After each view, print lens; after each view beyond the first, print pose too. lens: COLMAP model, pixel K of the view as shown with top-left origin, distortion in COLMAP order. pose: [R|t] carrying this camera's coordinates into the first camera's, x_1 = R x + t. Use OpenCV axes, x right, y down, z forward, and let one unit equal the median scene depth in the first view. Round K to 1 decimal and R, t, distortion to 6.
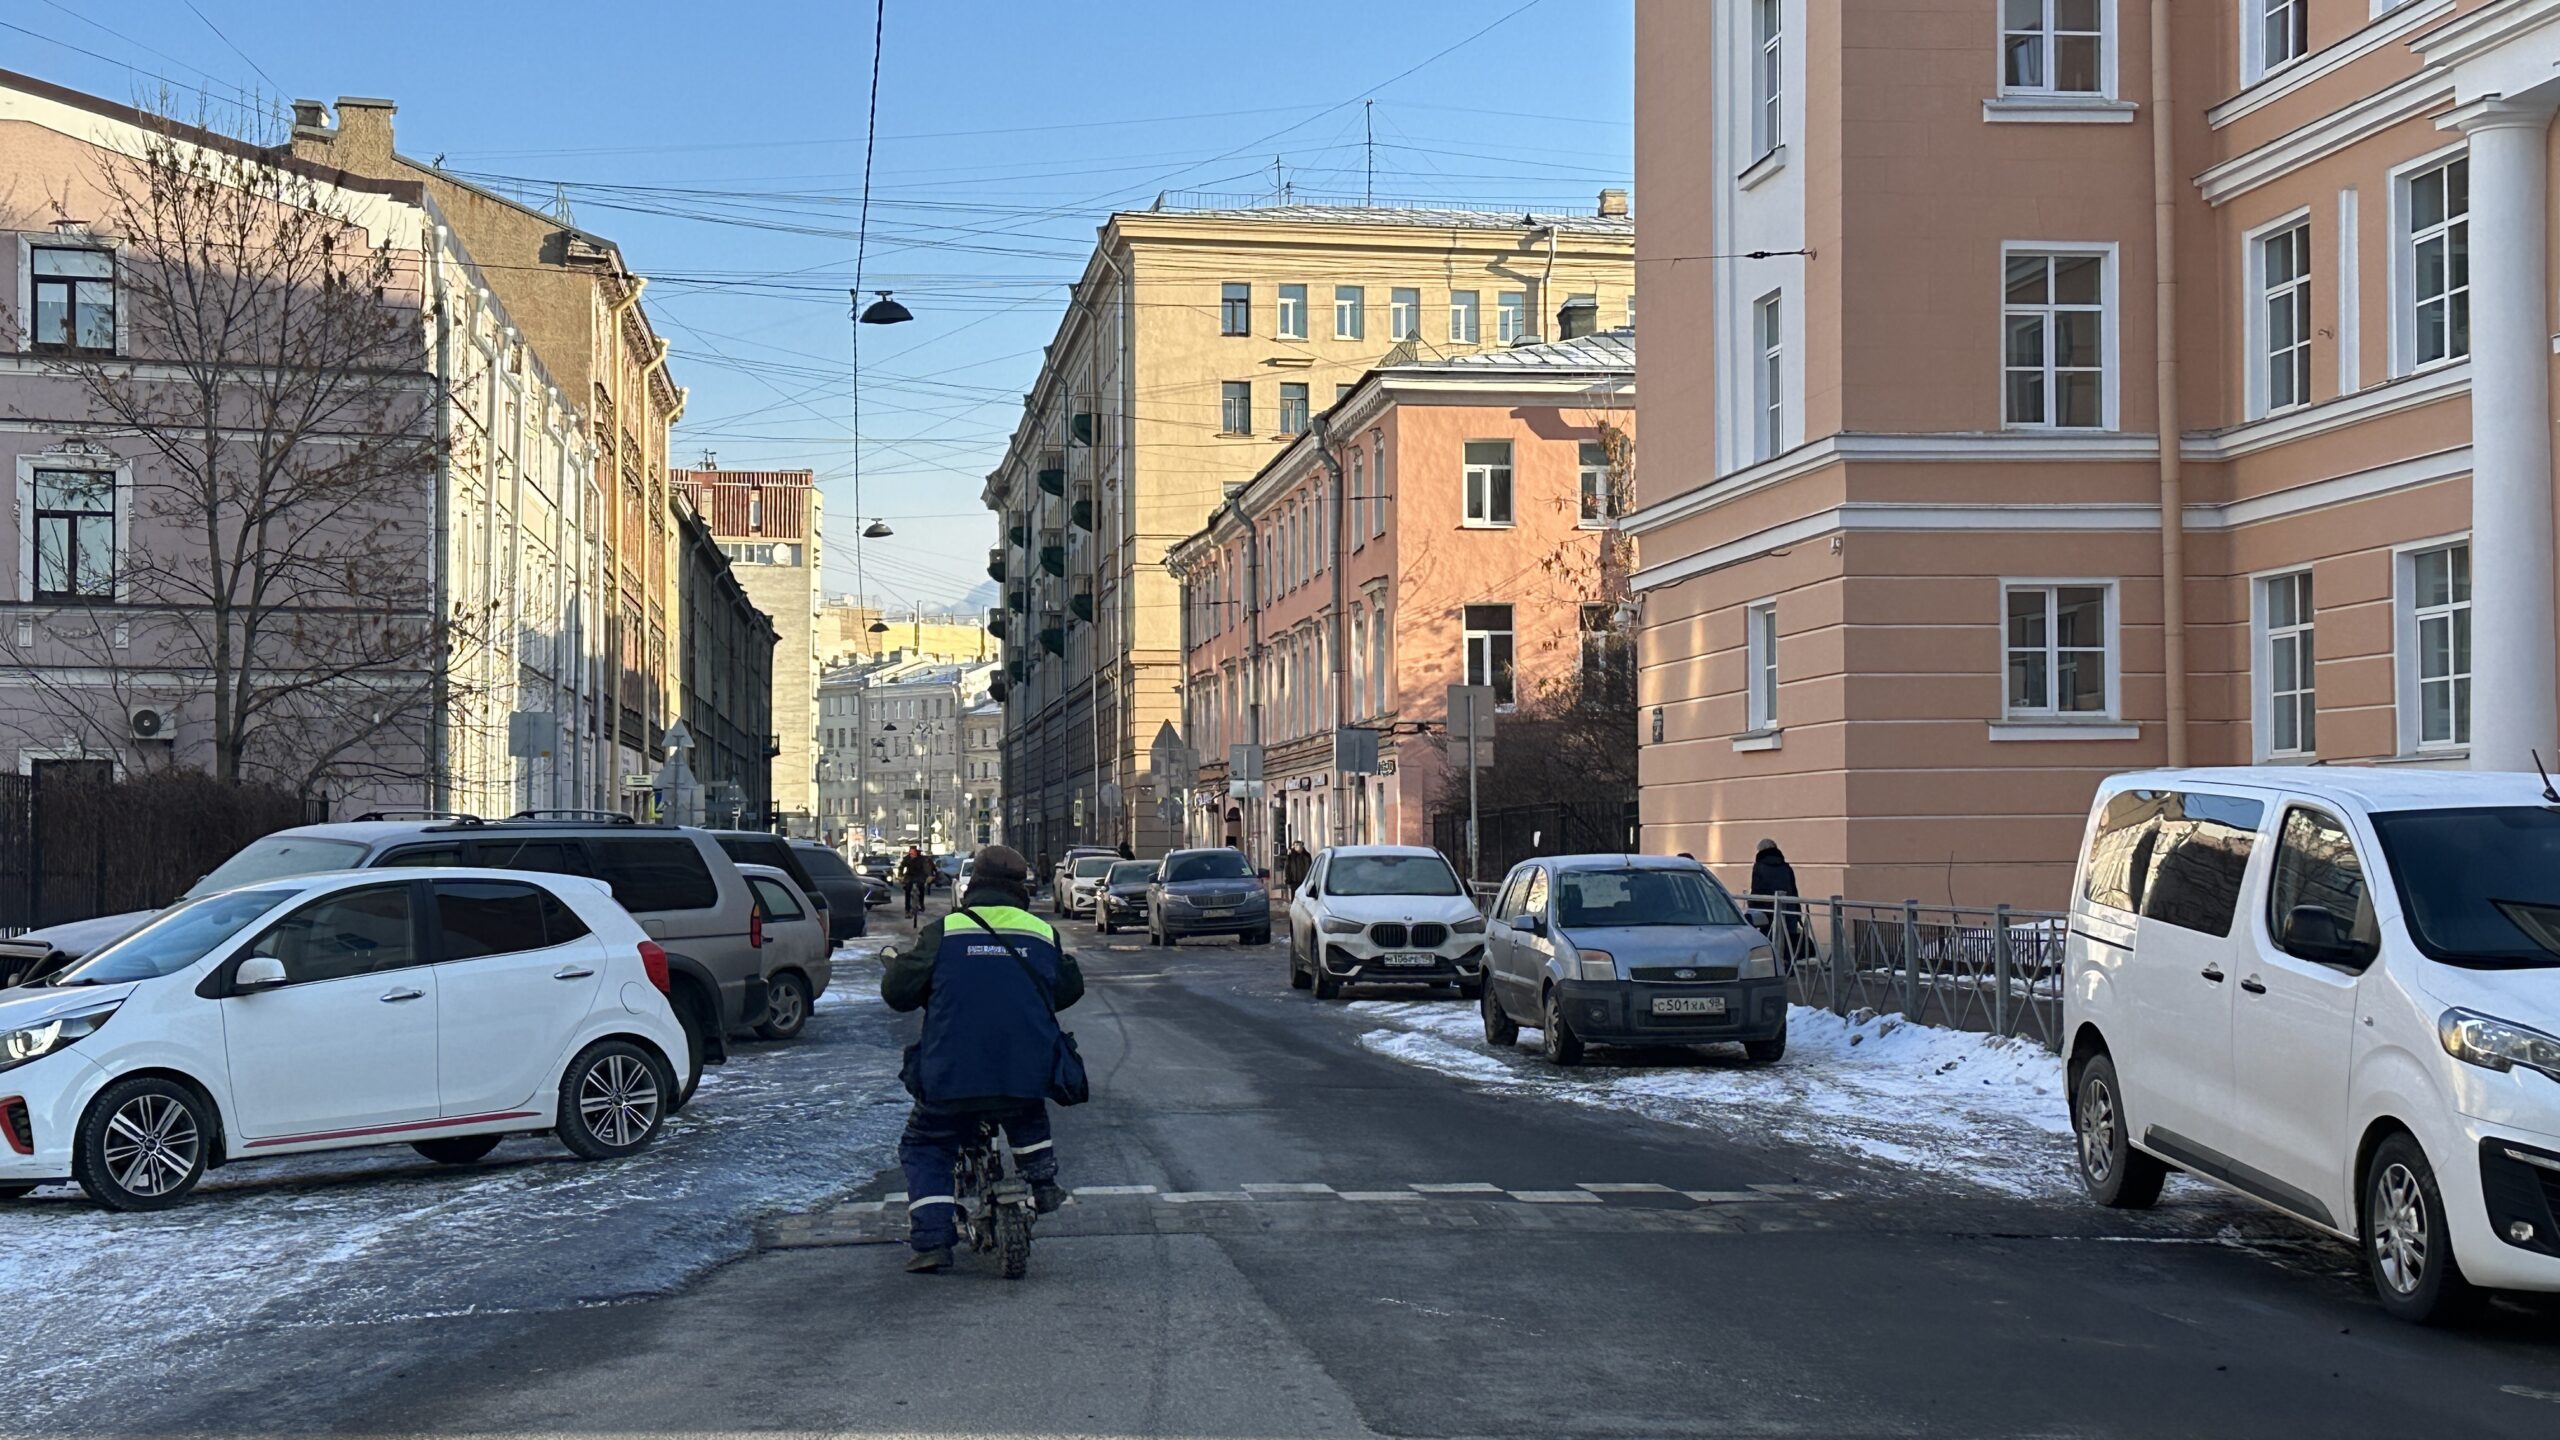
lens RADIAL K [[3519.7, 0, 1287.7], [0, 3519.7, 739.2], [0, 0, 1]] dist [0.121783, -0.139753]
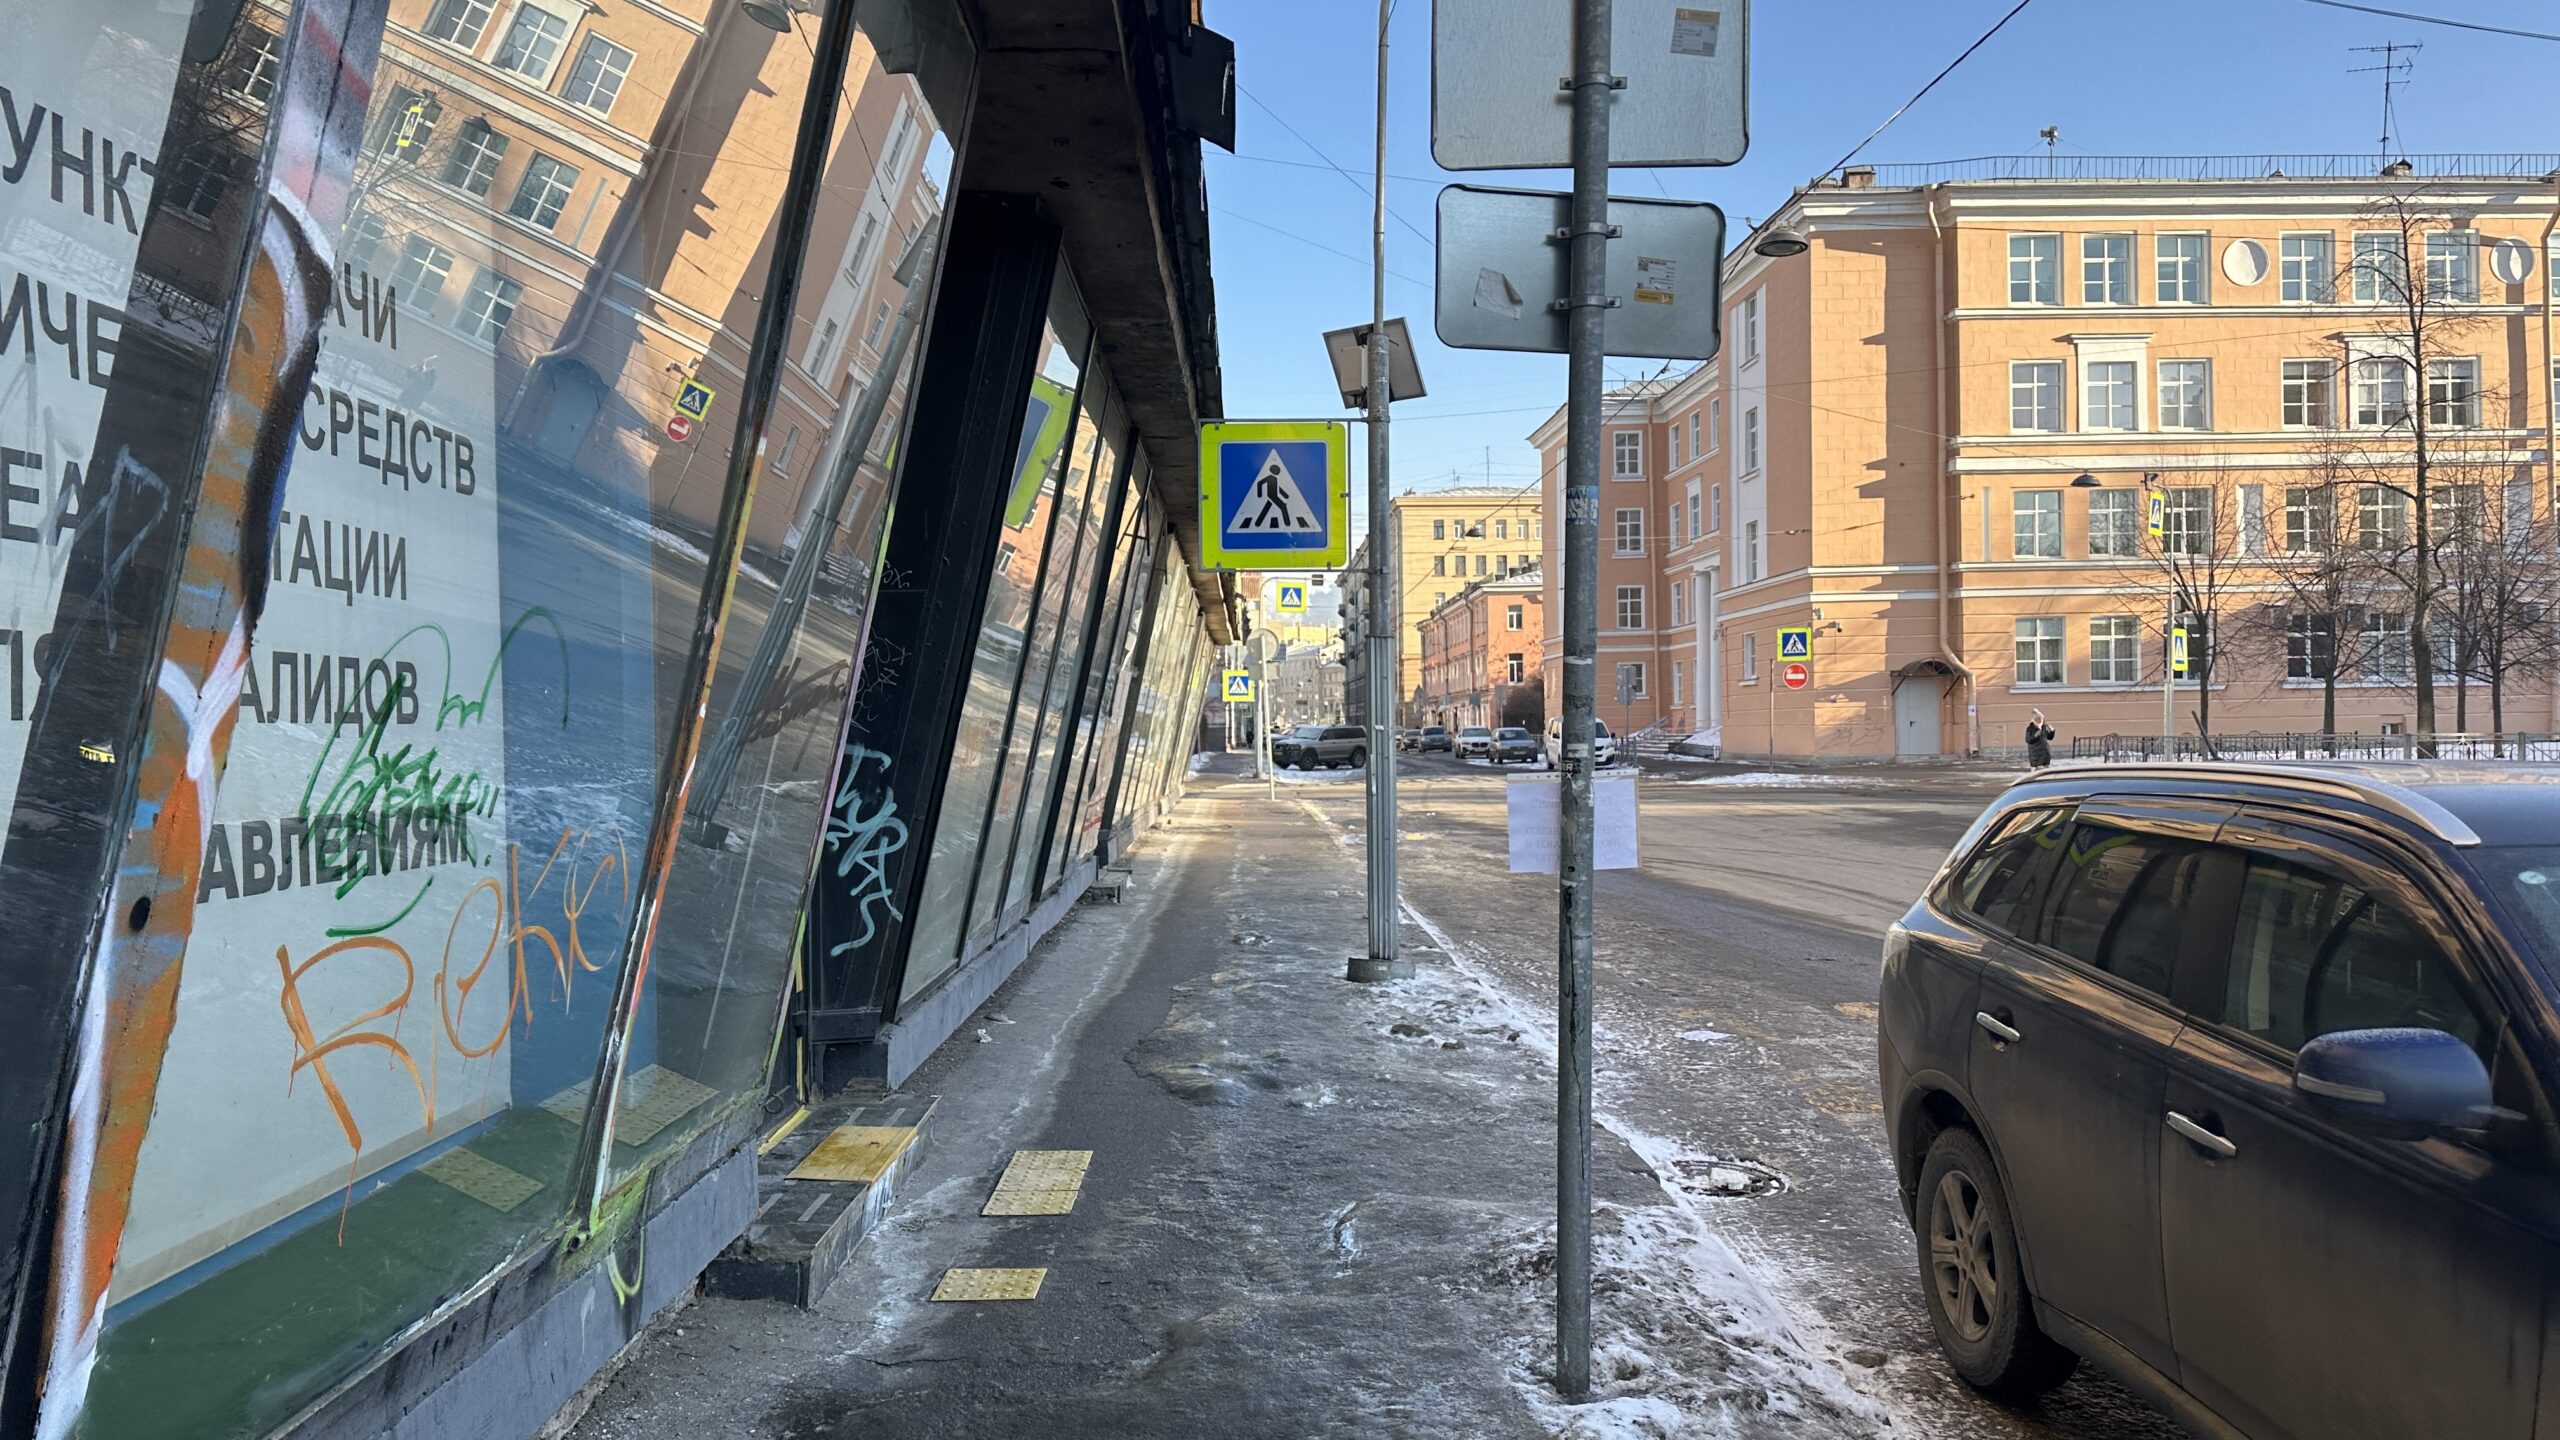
lens RADIAL K [[1748.2, 0, 1276.2], [0, 1748.2, 753.9], [0, 0, 1]] dist [0.117933, -0.179946]
pose [[0.994090, -0.012965, -0.107779, 0.008187], [0.018146, 0.998719, 0.047236, -0.025476], [0.107028, -0.048913, 0.993052, -0.719600]]
